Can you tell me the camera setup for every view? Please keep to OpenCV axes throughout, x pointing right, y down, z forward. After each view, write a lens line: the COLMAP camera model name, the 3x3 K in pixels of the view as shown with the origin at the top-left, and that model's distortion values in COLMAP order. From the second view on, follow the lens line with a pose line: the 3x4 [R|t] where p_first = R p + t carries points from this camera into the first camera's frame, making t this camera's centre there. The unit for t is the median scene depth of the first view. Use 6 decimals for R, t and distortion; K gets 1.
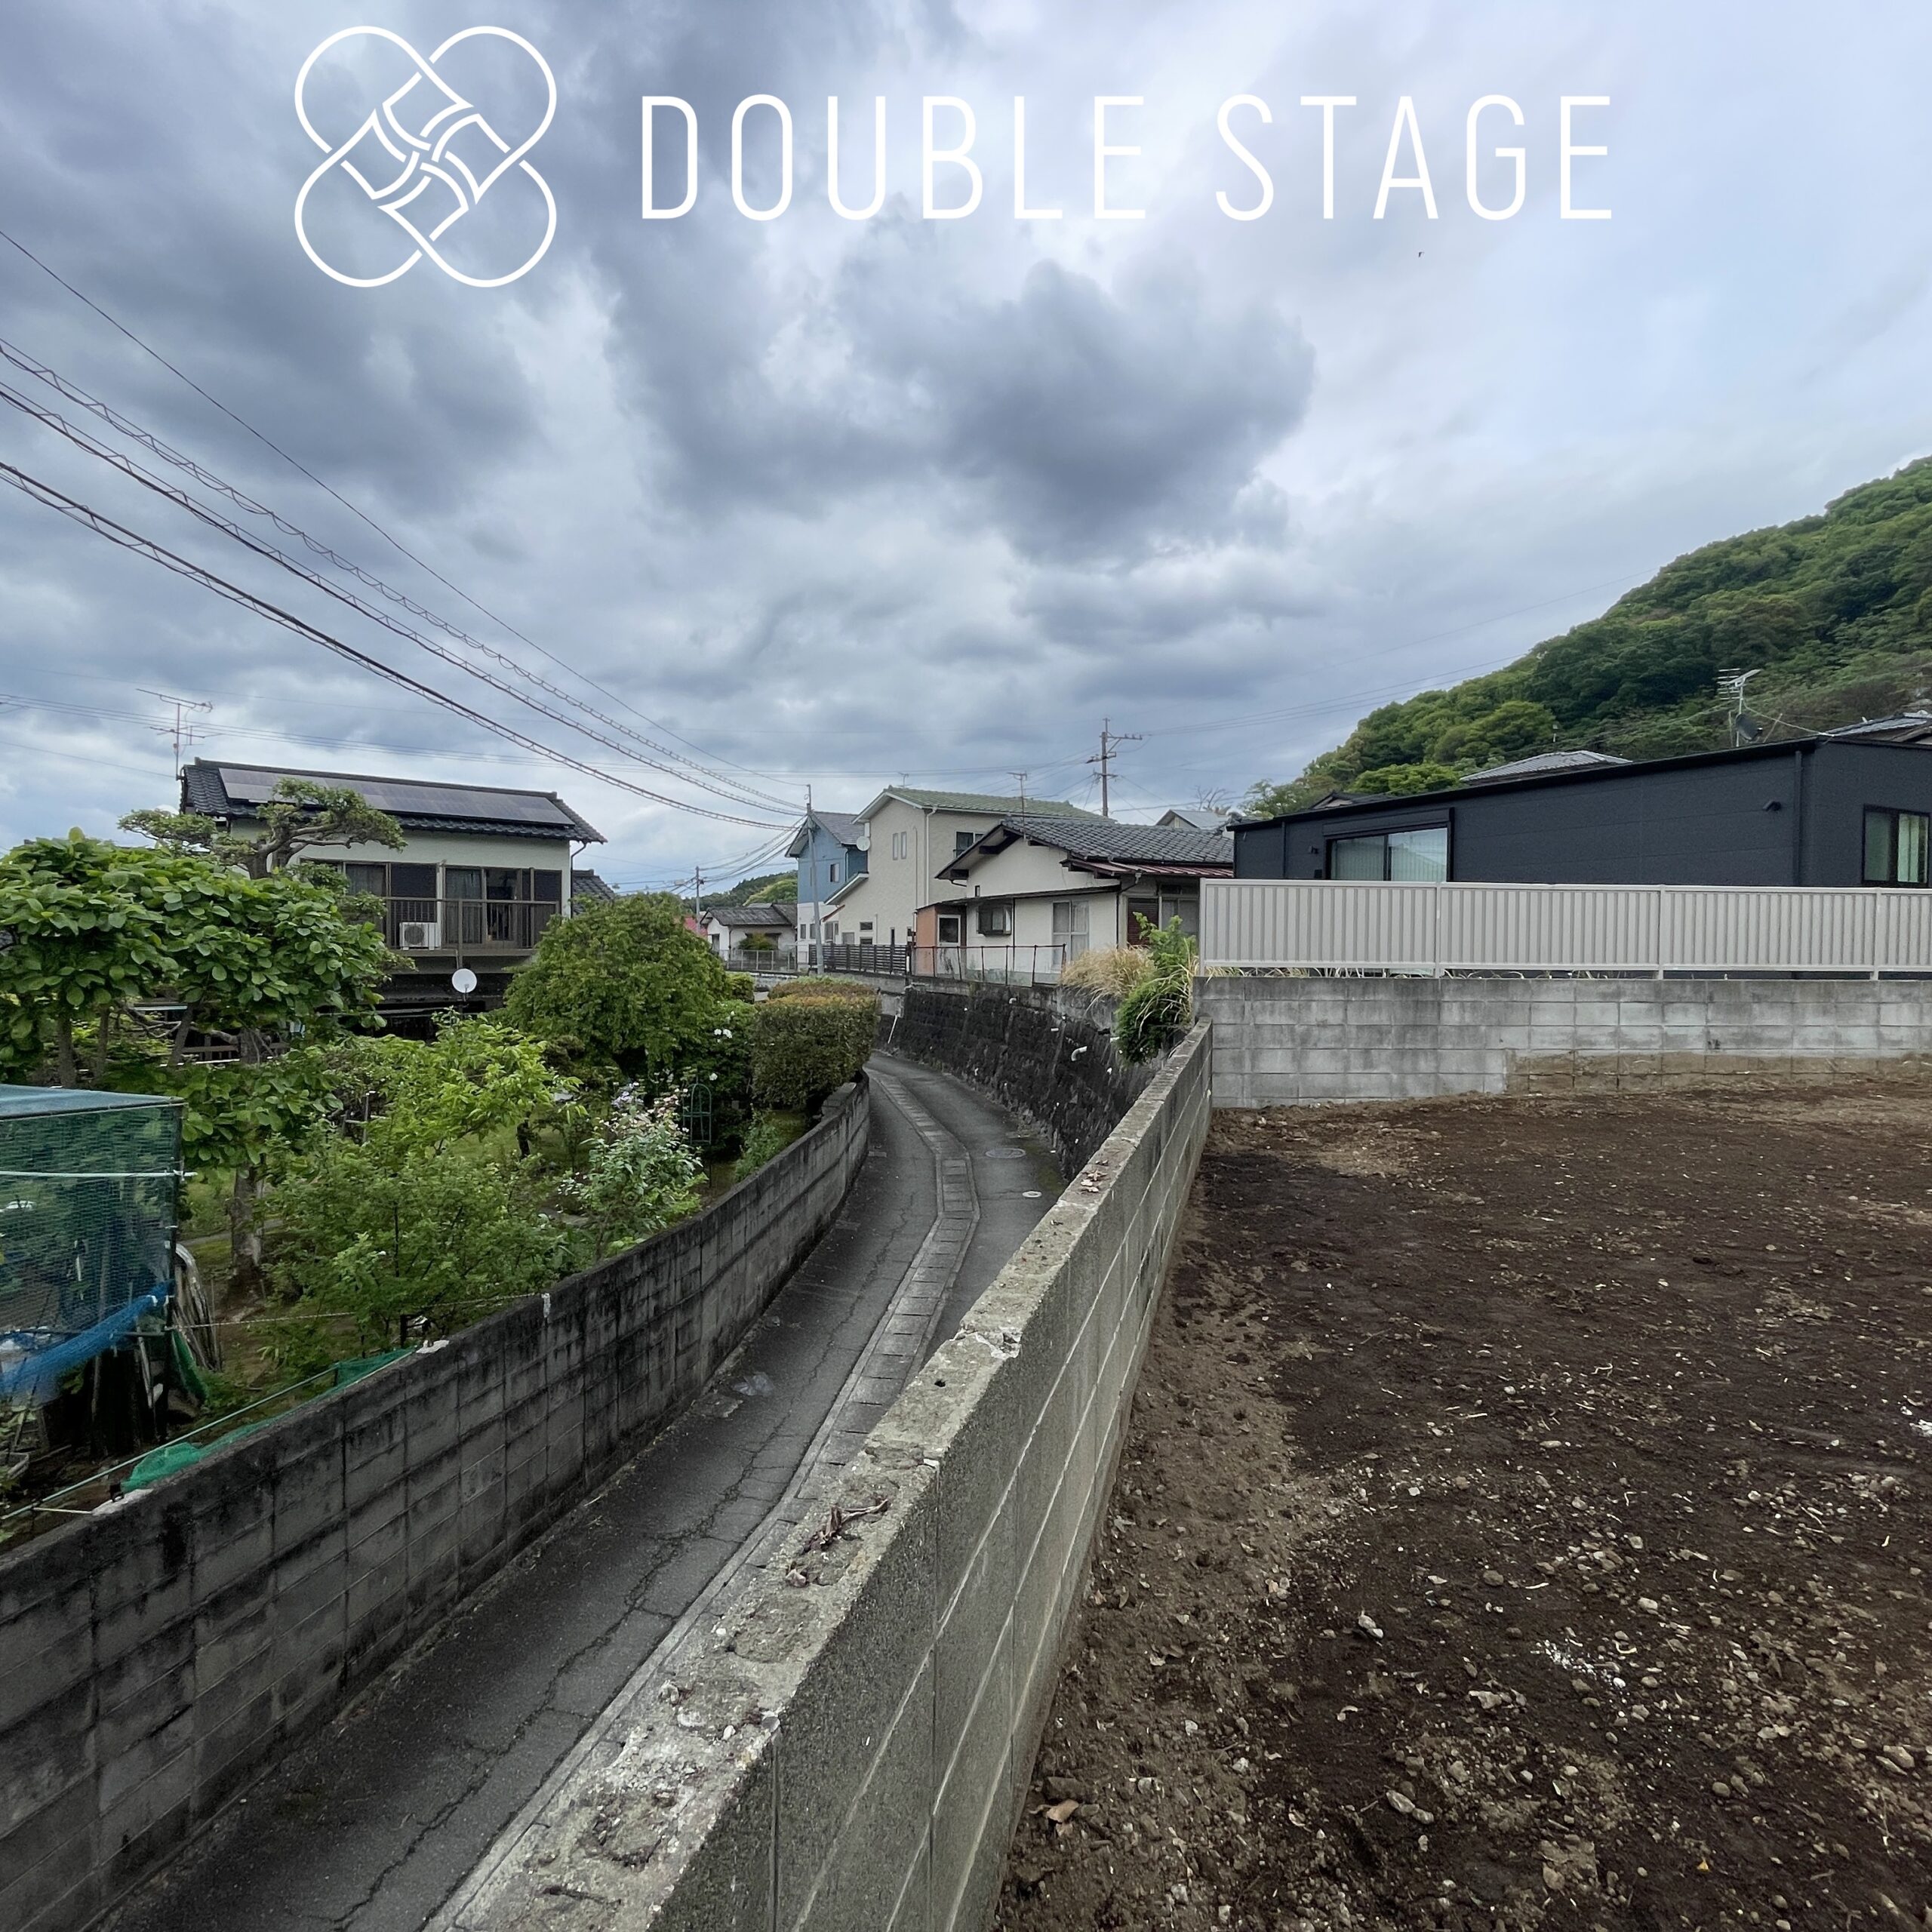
lens RADIAL K [[1048.1, 0, 966.0], [0, 1048.1, 966.0], [0, 0, 1]] dist [-0.004726, 0.005300]
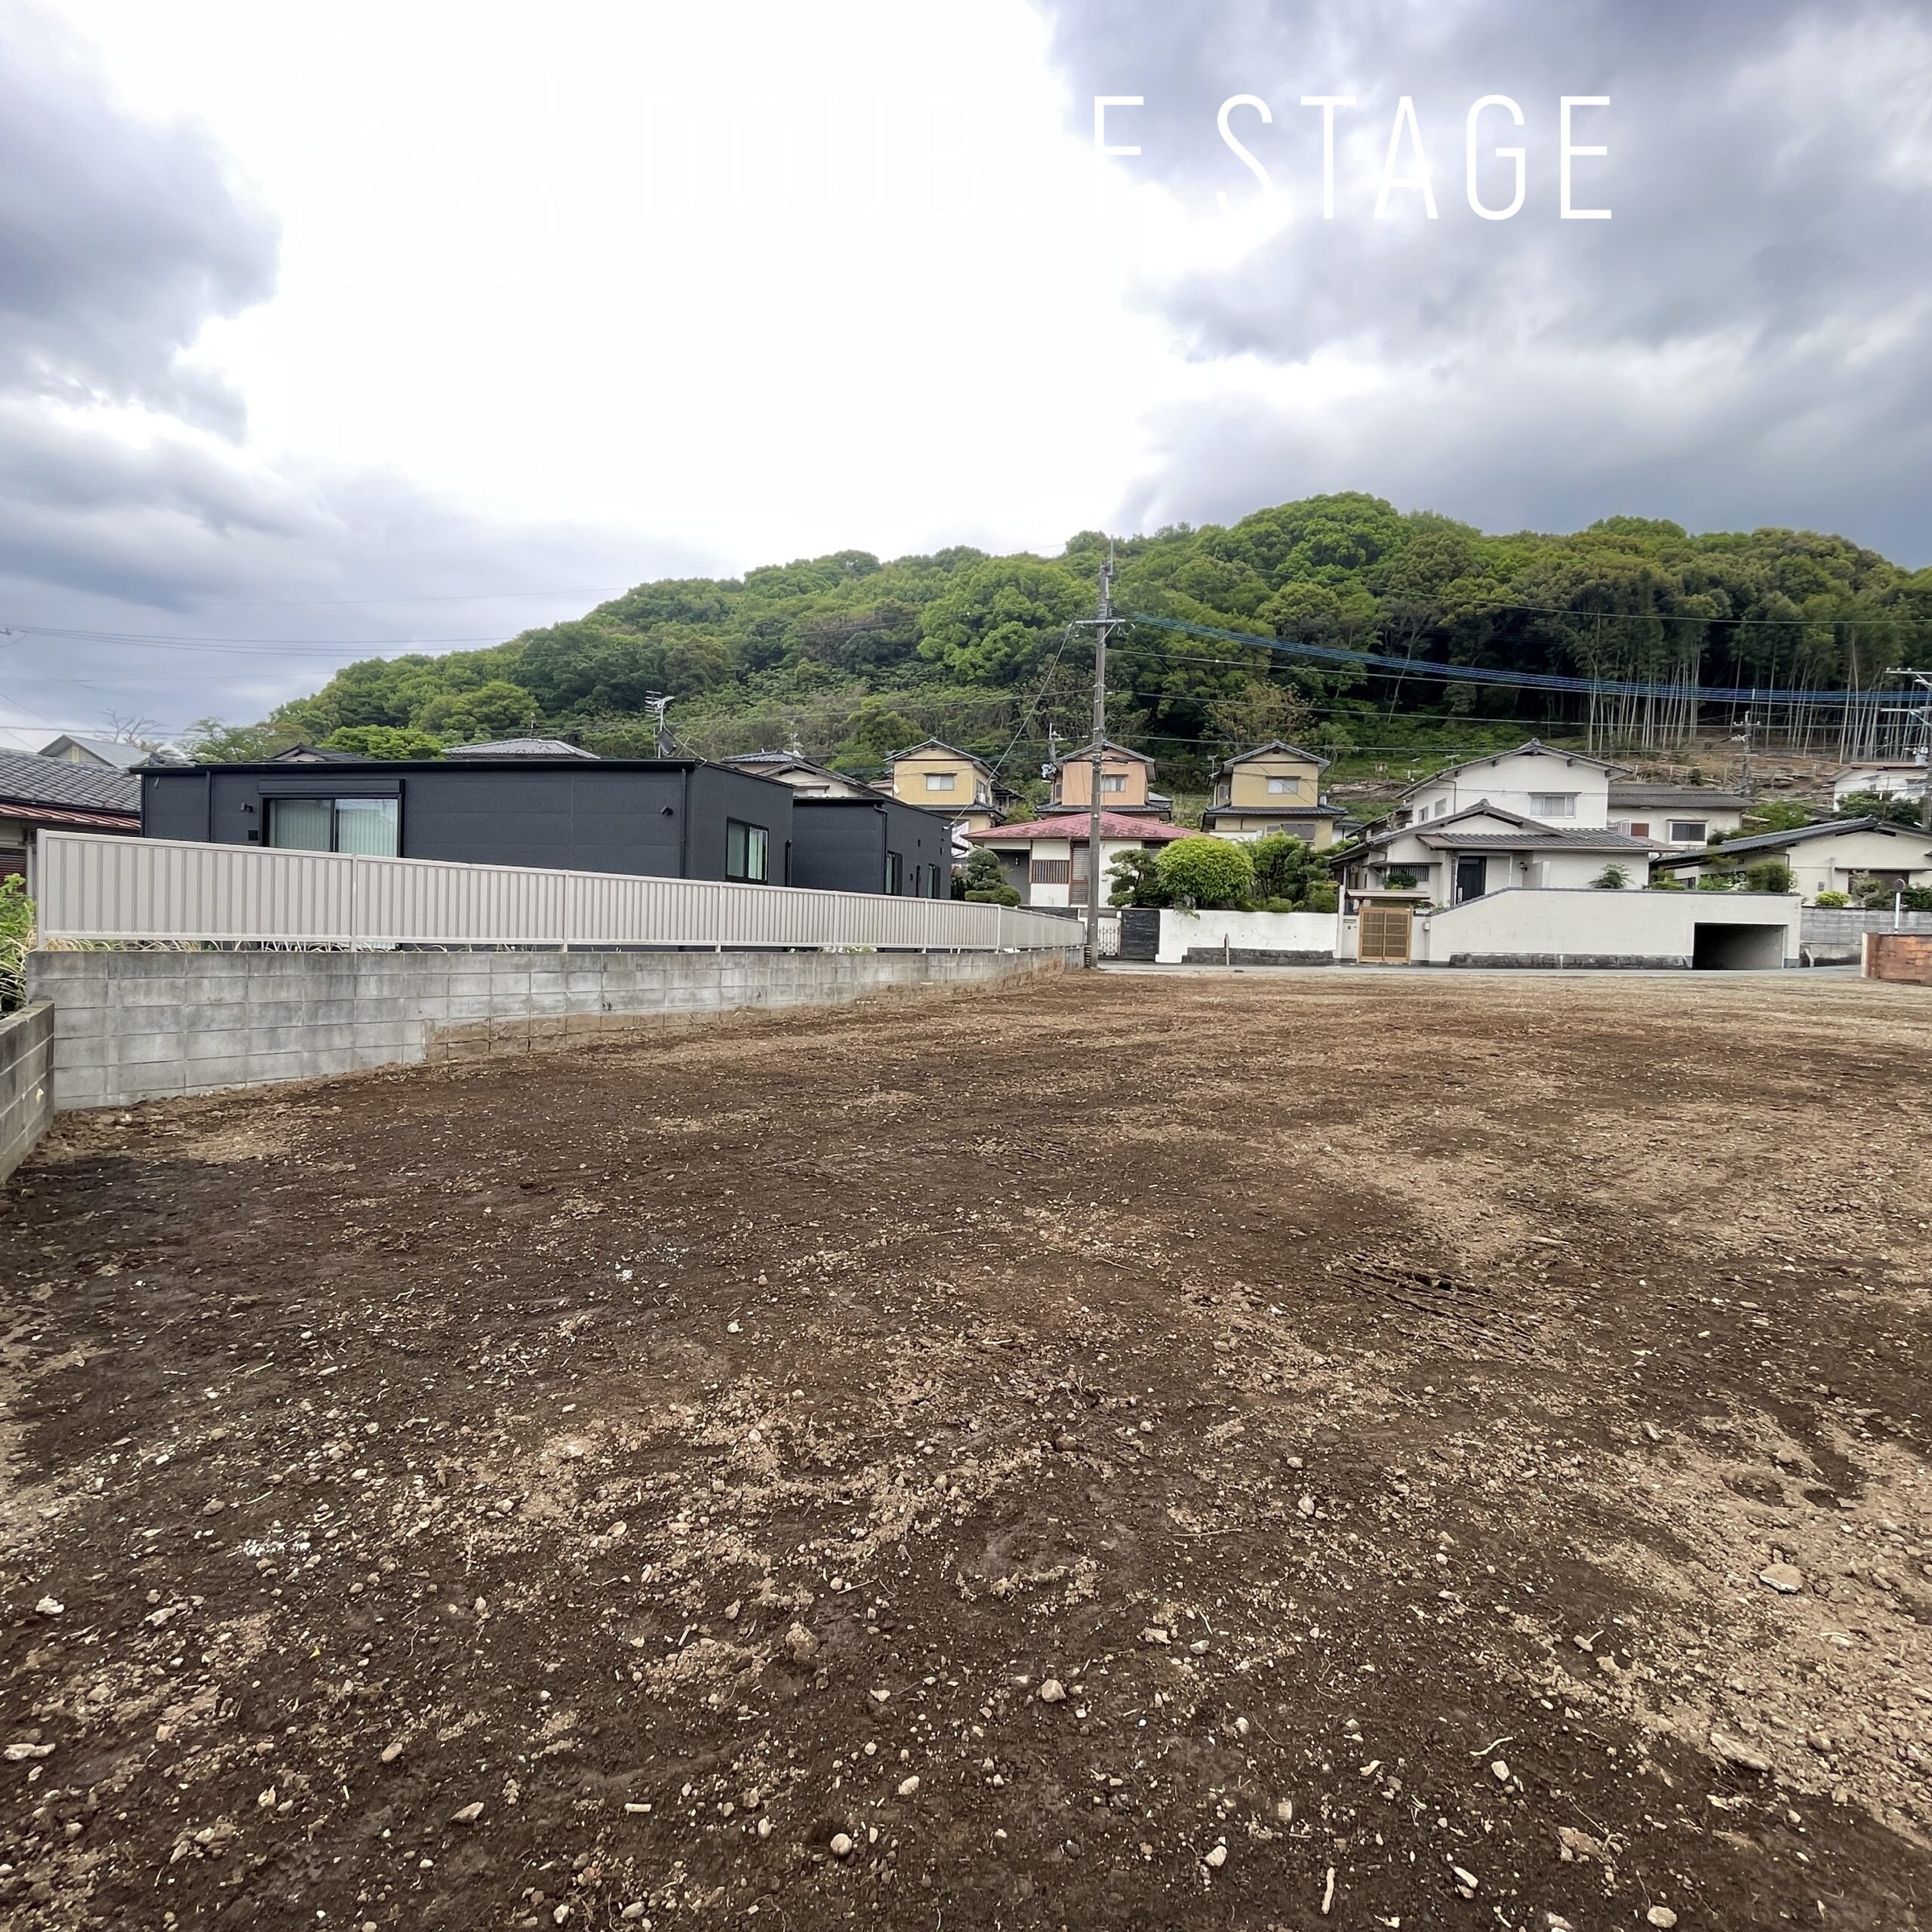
lens RADIAL K [[1048.1, 0, 966.0], [0, 1048.1, 966.0], [0, 0, 1]] dist [-0.004726, 0.005300]
pose [[0.624548, -0.013621, 0.780867, 0.036432], [-0.006212, 0.999730, 0.022408, -0.000807], [-0.780962, -0.018846, 0.624295, -0.065090]]
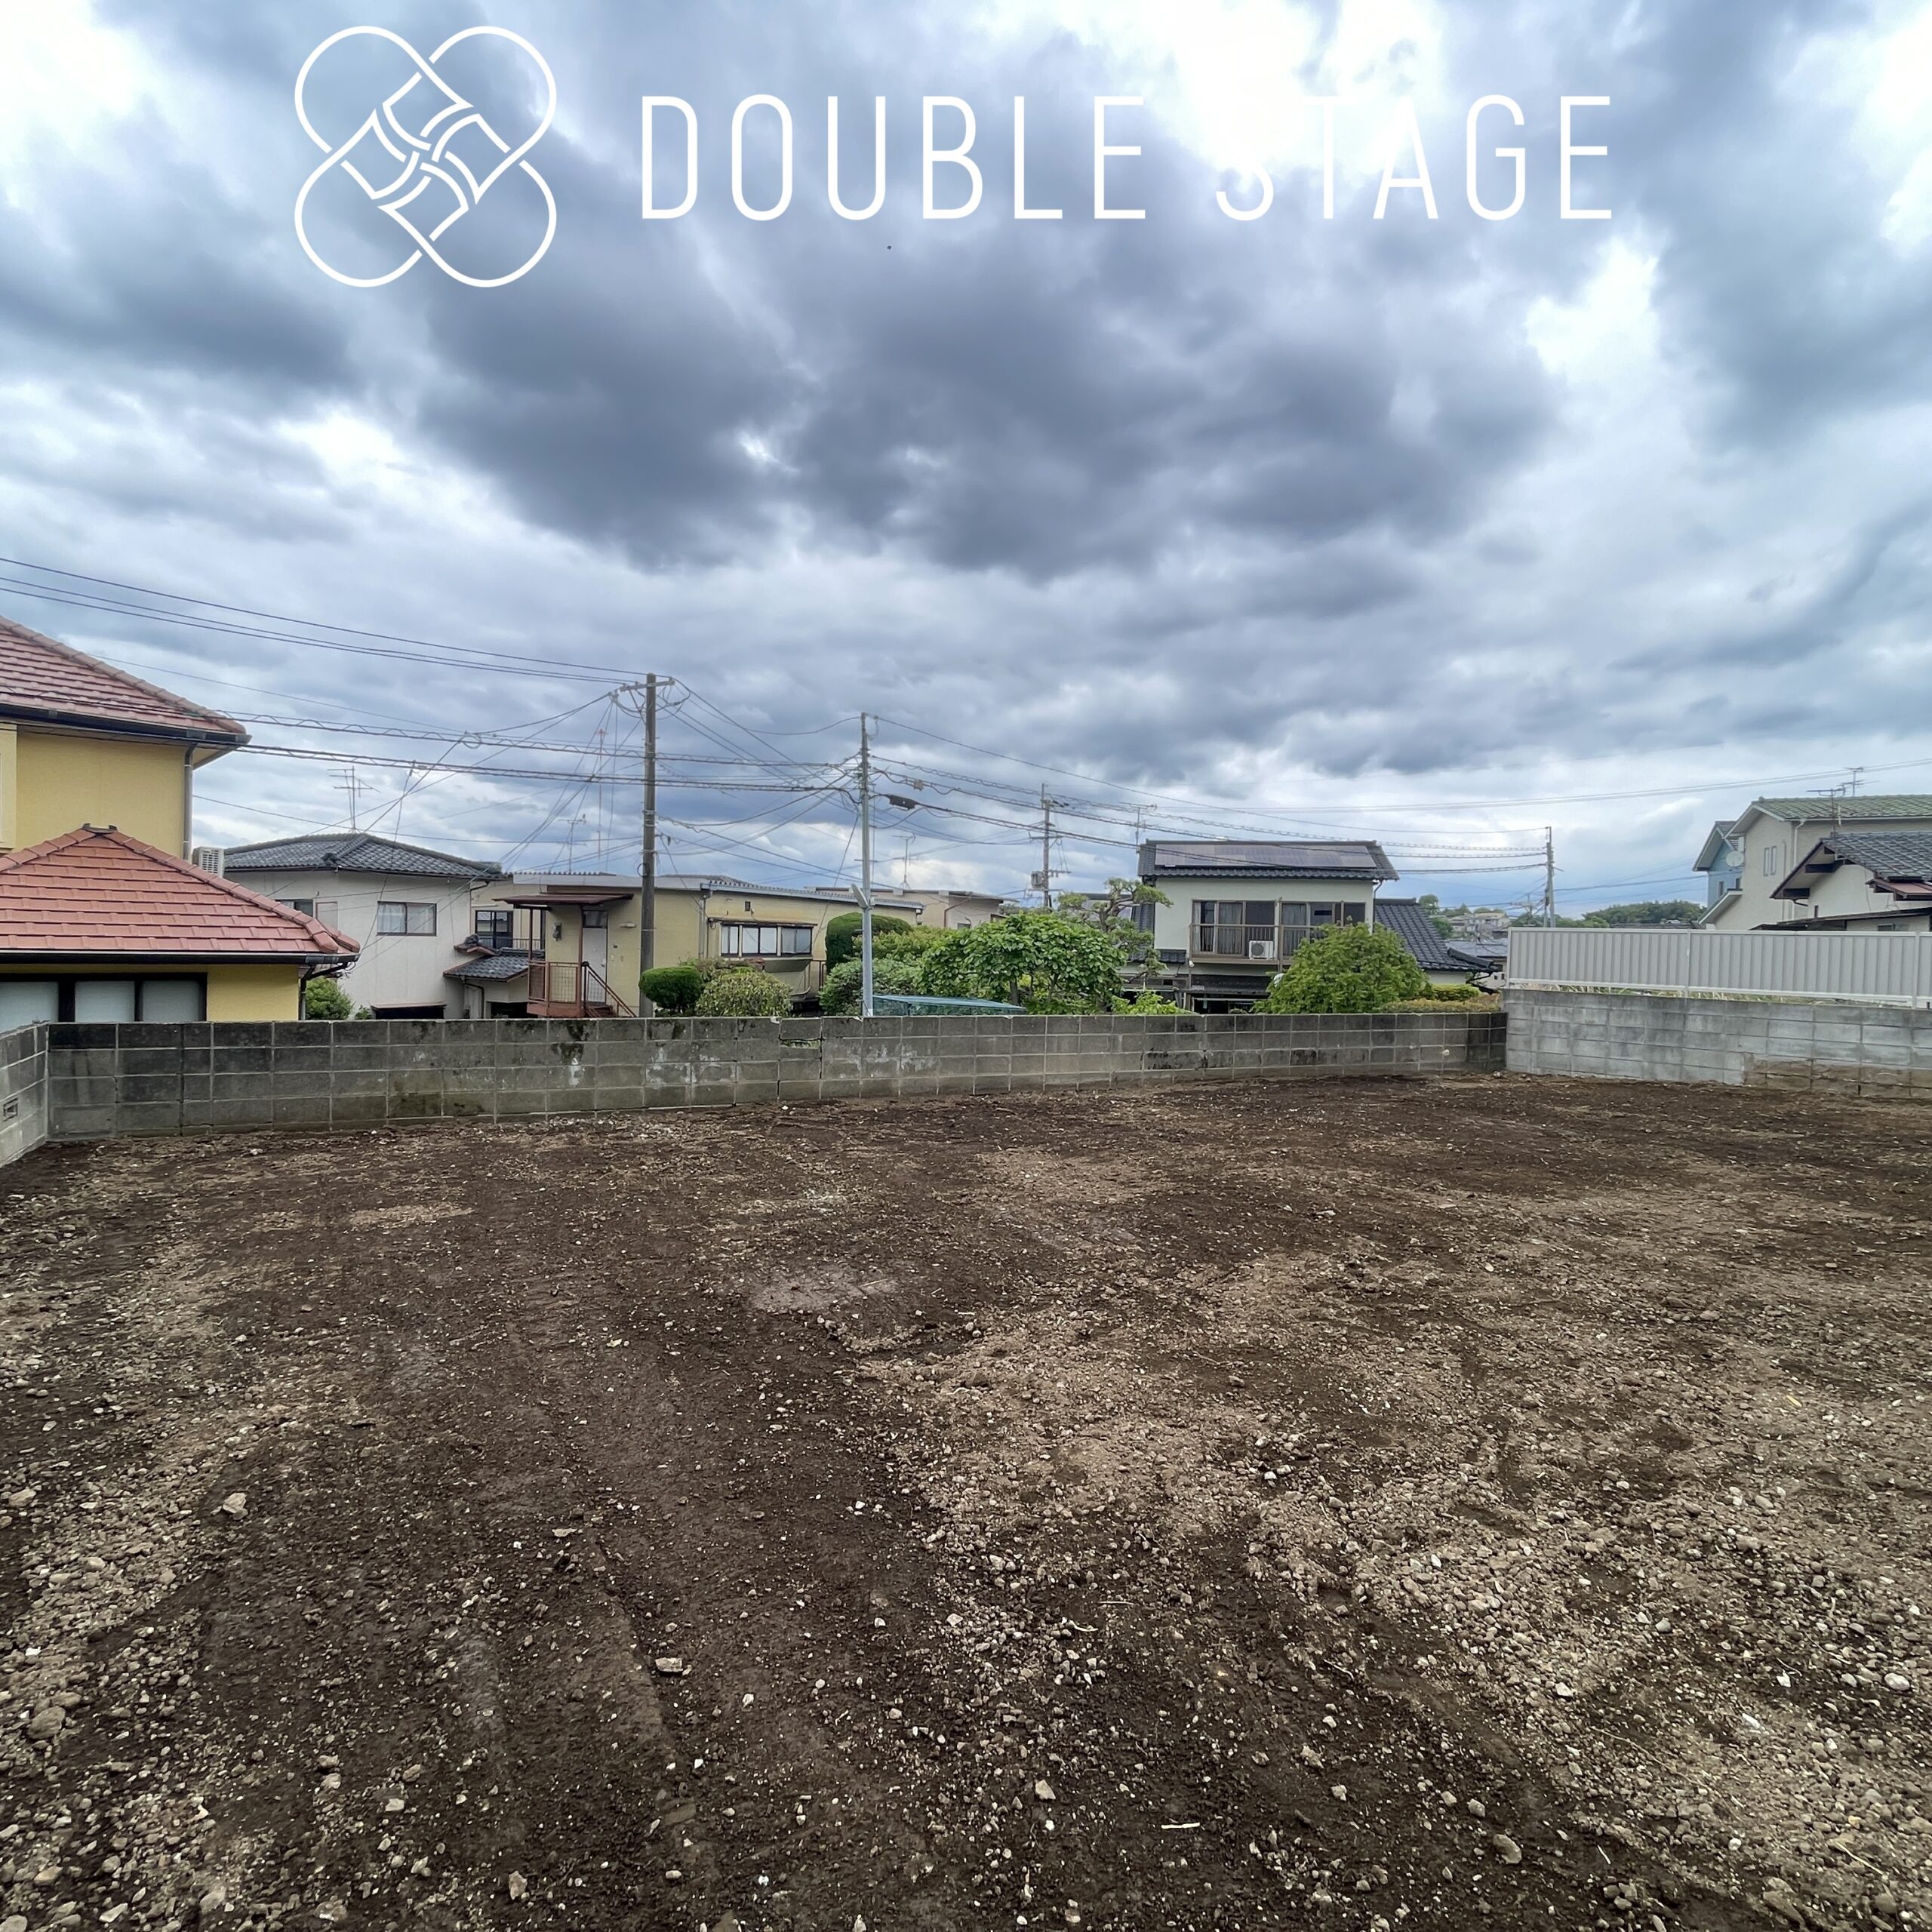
lens RADIAL K [[1040.5, 0, 967.9], [0, 1040.5, 972.8], [0, 0, 1]] dist [-0.001342, 0.000253]
pose [[0.628585, 0.034084, -0.776994, 0.877663], [-0.037034, 0.999218, 0.013871, -0.004710], [0.776859, 0.020056, 0.629355, -0.588547]]
